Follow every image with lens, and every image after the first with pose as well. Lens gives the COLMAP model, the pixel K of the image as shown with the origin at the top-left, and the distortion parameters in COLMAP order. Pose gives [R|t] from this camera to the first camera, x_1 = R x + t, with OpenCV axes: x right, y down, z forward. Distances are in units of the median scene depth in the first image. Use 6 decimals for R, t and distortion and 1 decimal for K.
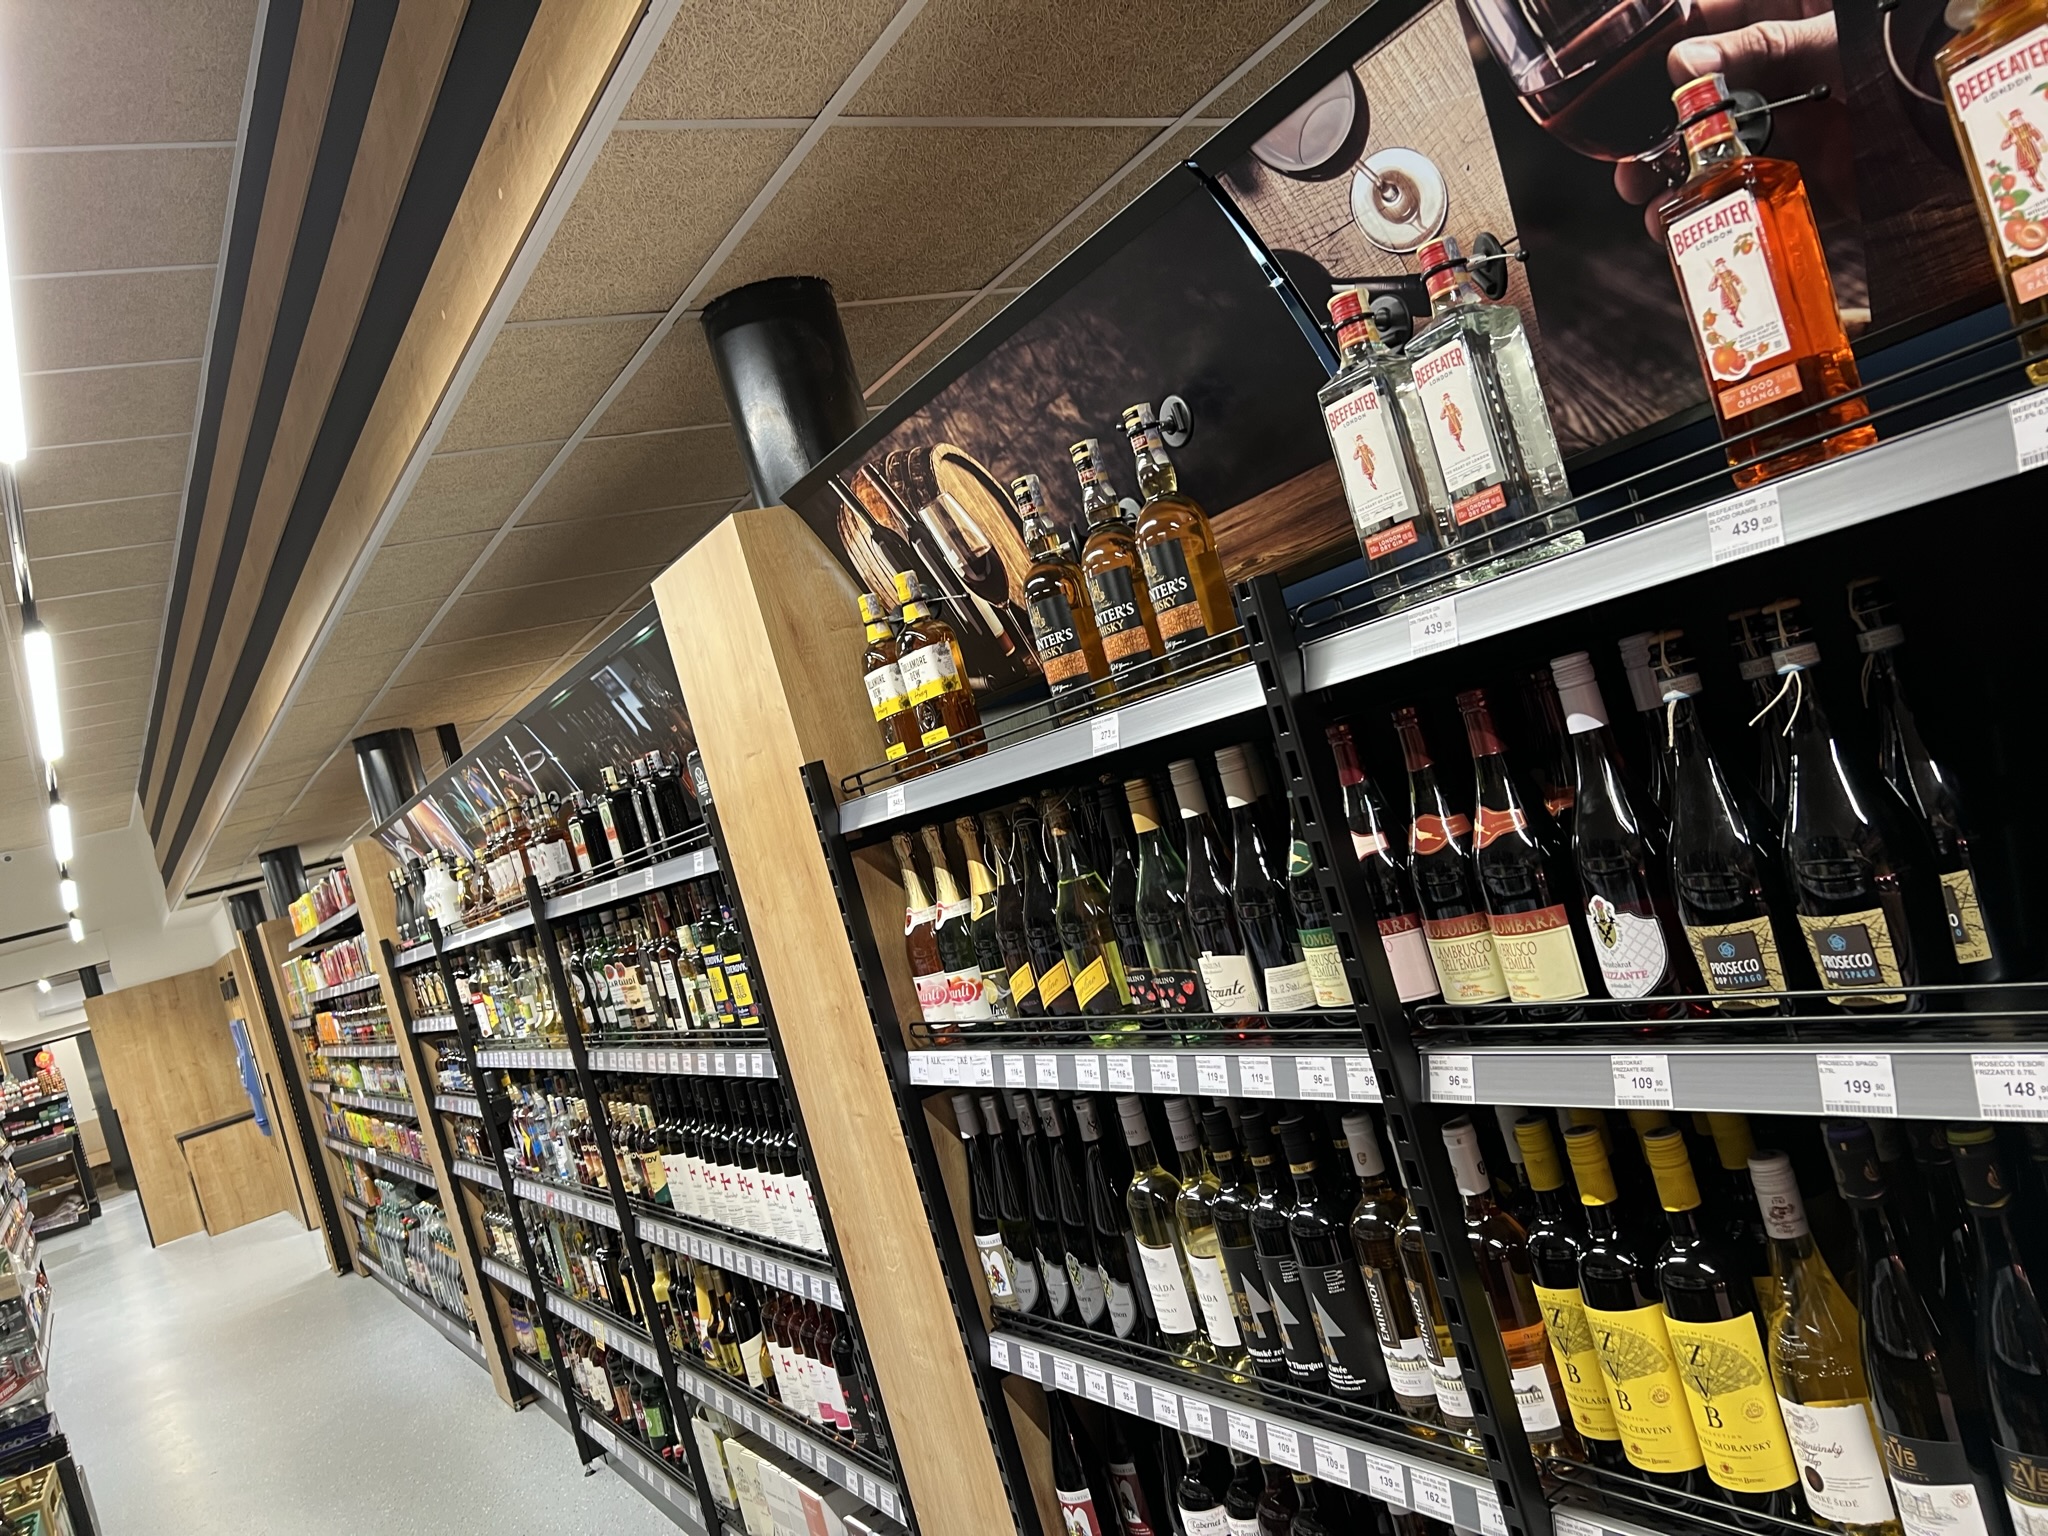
lens RADIAL K [[1554.5, 0, 1024.0], [0, 1554.5, 768.0], [0, 0, 1]] dist [0.028762, -0.004127]
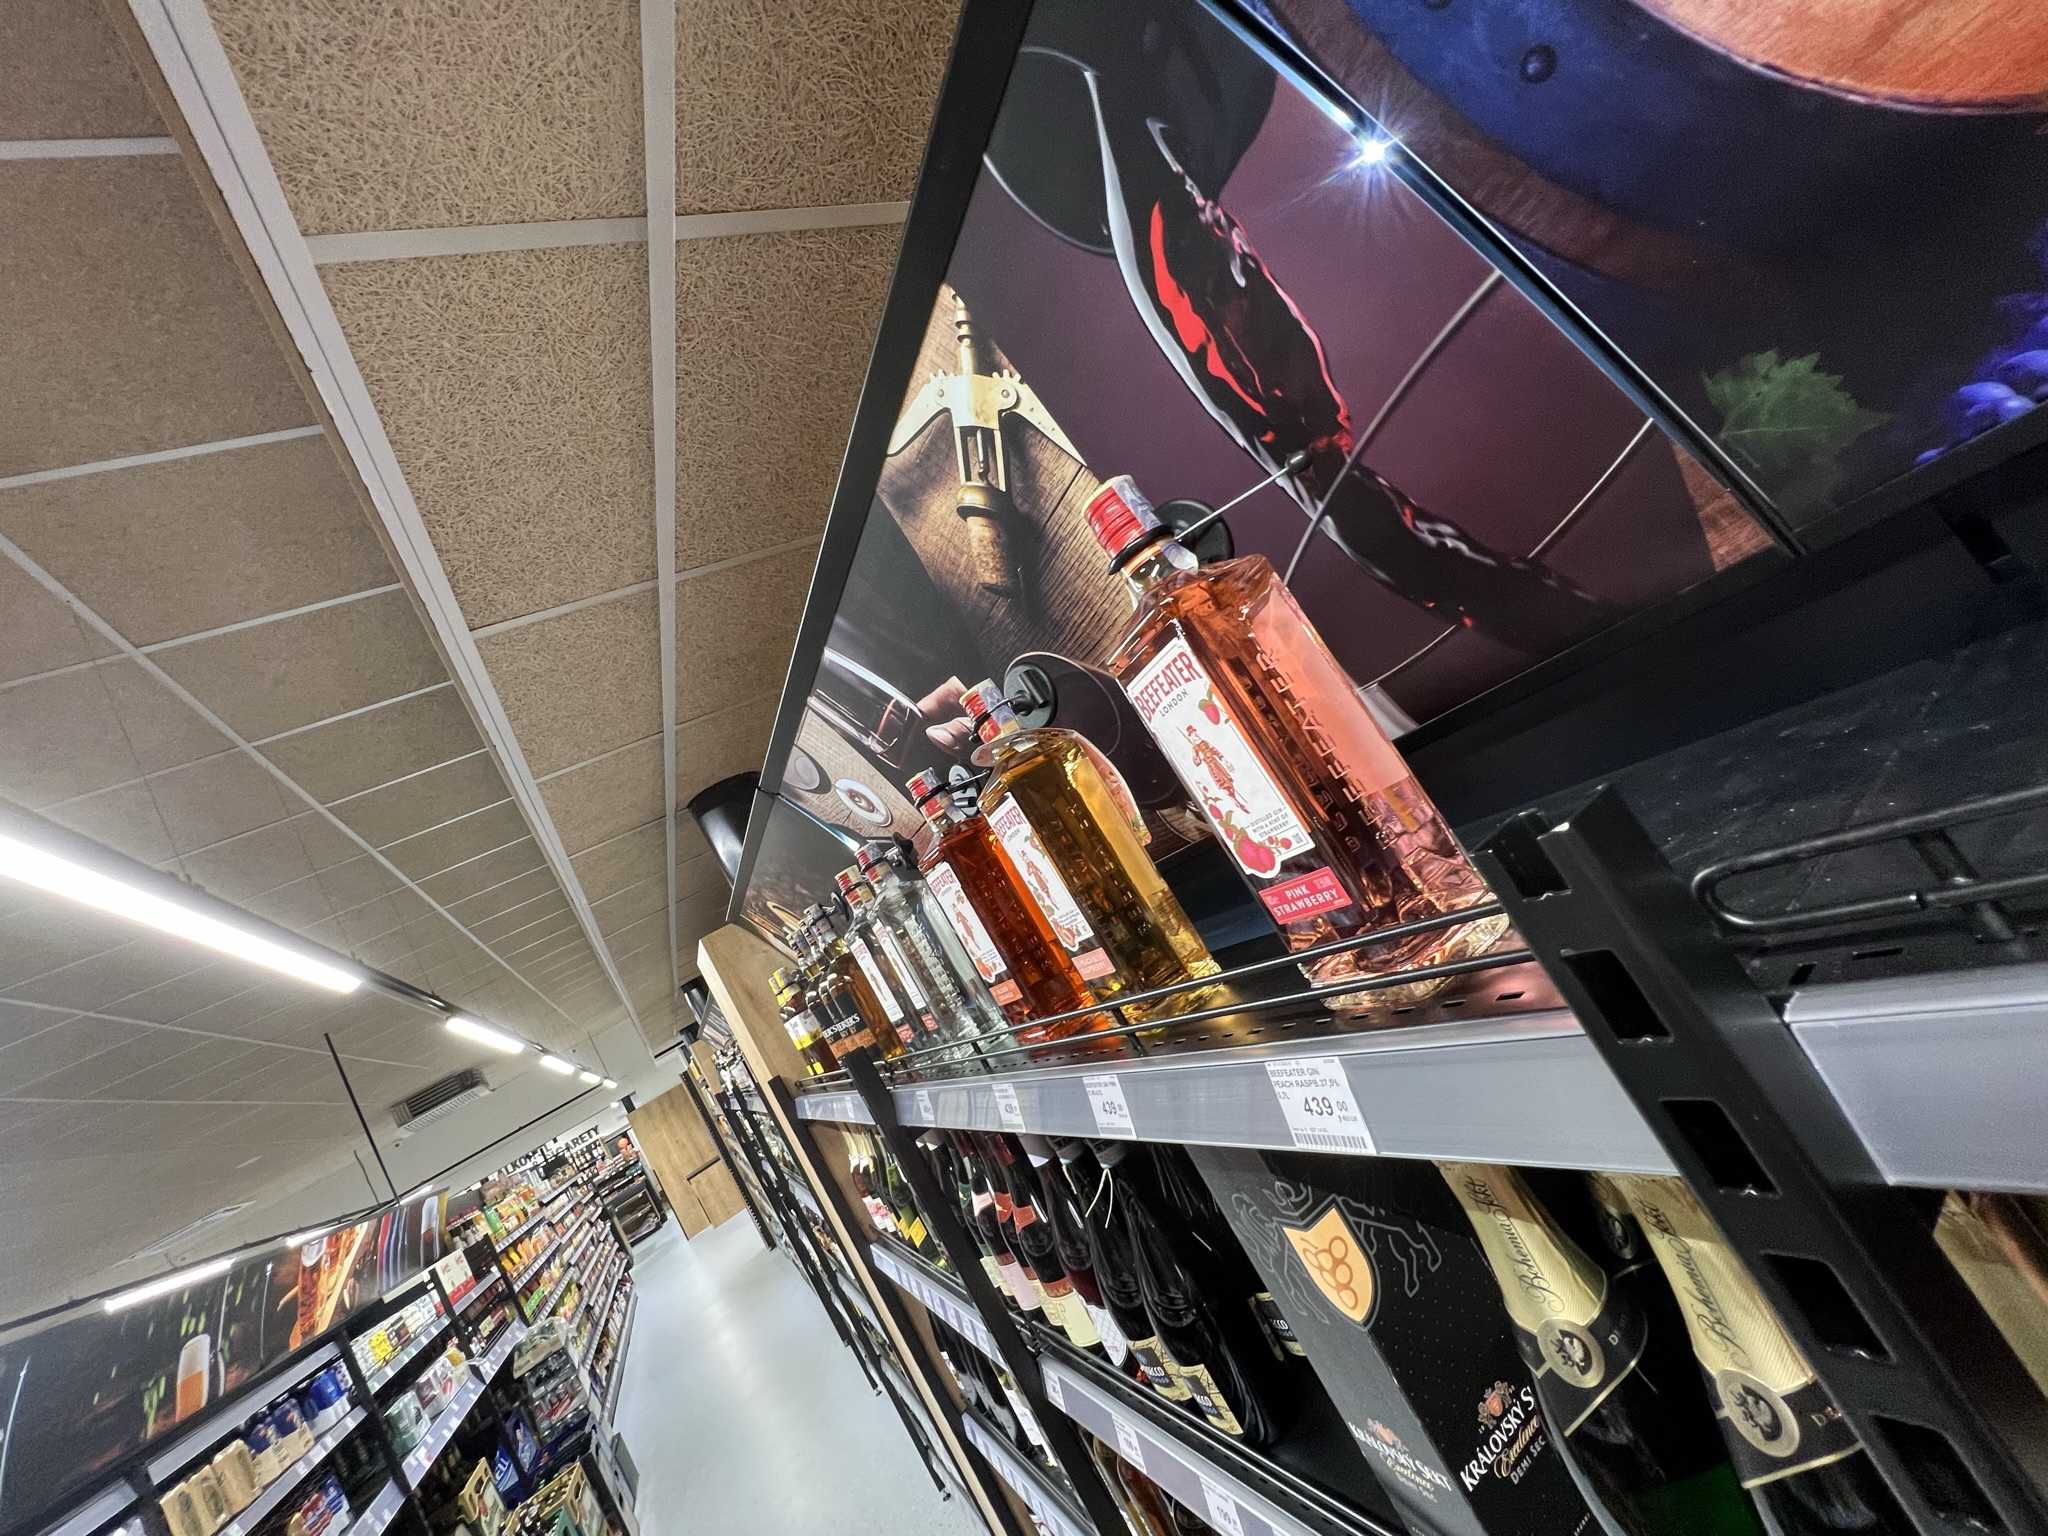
lens RADIAL K [[830.1, 0, 1024.0], [0, 830.1, 768.0], [0, 0, 1]] dist [-0.001639, -0.000089]
pose [[0.961757, -0.263456, -0.074932, 0.137609], [0.255222, 0.961274, -0.103991, -0.081429], [0.099427, 0.080889, 0.991752, 0.063854]]
